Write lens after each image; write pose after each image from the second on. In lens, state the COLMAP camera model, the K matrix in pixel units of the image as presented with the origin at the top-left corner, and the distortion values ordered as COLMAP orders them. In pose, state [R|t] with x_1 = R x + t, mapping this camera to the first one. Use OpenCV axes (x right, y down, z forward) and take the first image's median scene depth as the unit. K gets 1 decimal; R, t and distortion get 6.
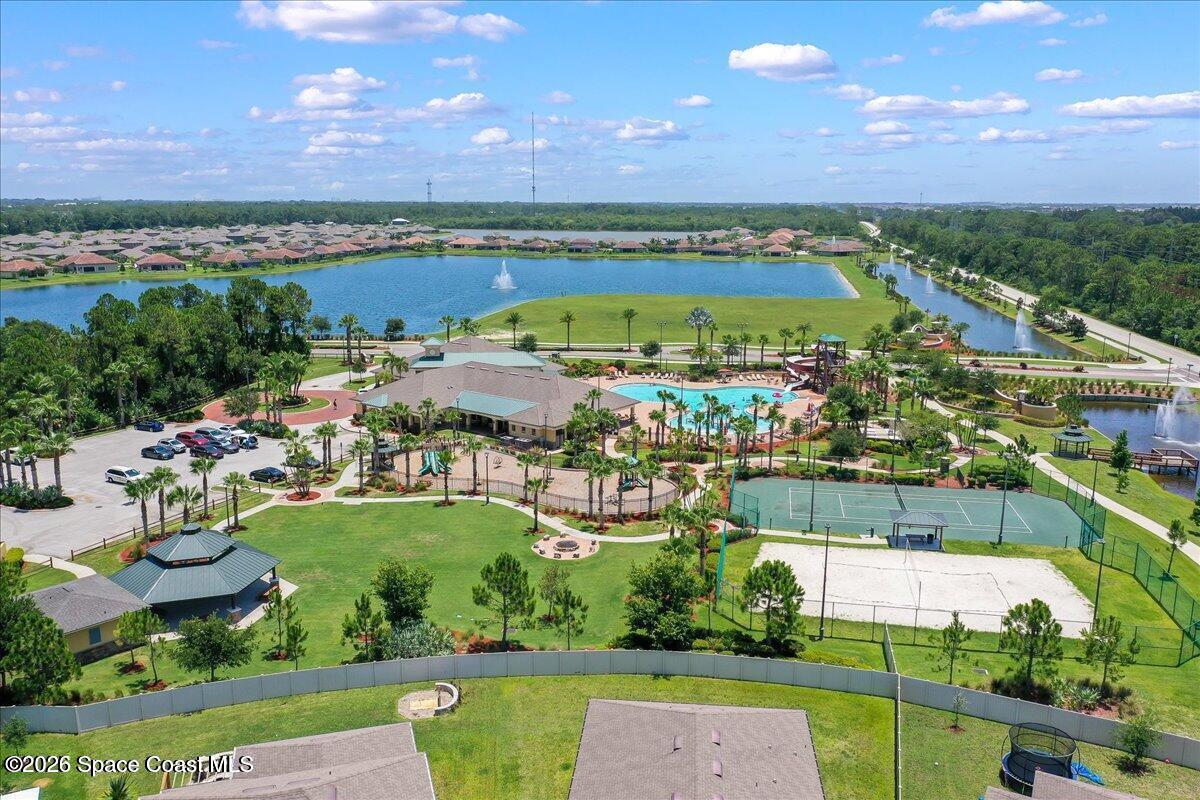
lens RADIAL K [[922.1, 0, 600.0], [0, 922.1, 400.0], [0, 0, 1]] dist [0.005044, 0.000355]
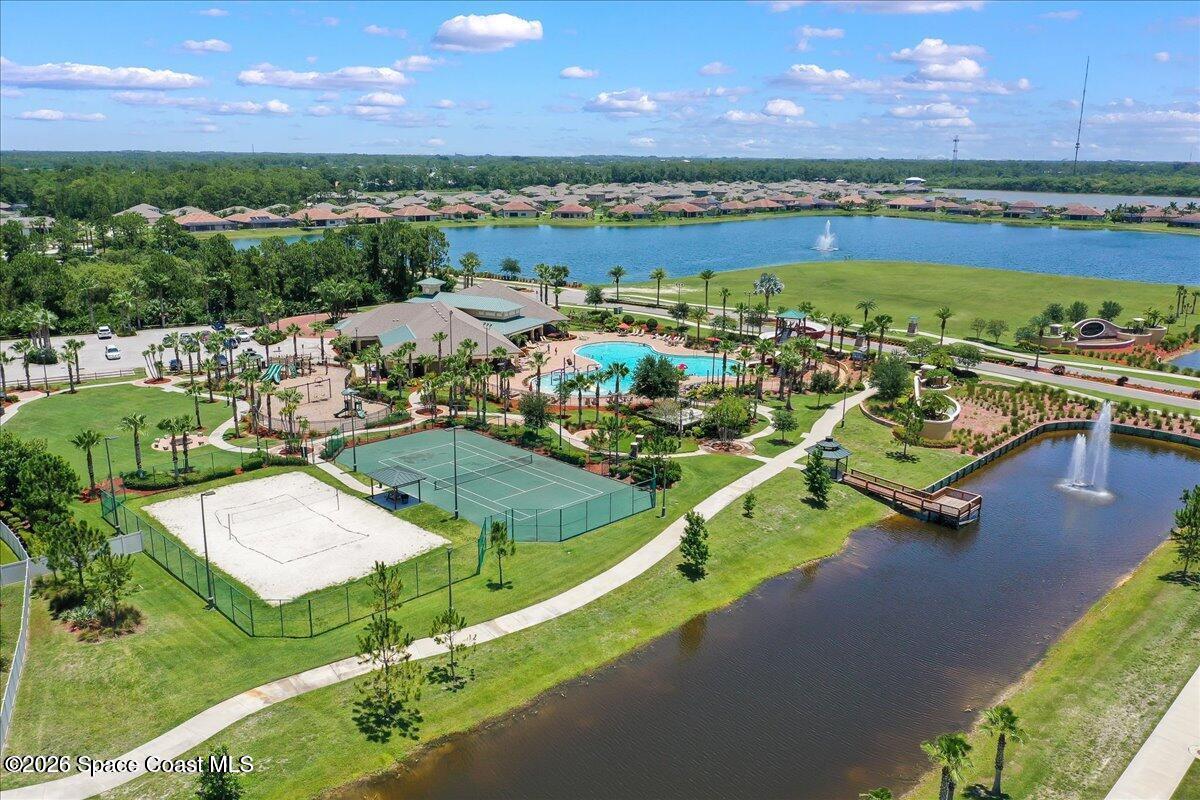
lens RADIAL K [[922.1, 0, 600.0], [0, 922.1, 400.0], [0, 0, 1]] dist [0.005044, 0.000355]
pose [[0.822798, 0.147570, -0.548841, 0.186149], [-0.123962, 0.989049, 0.080094, -0.010452], [0.554650, 0.002134, 0.832081, 0.052595]]
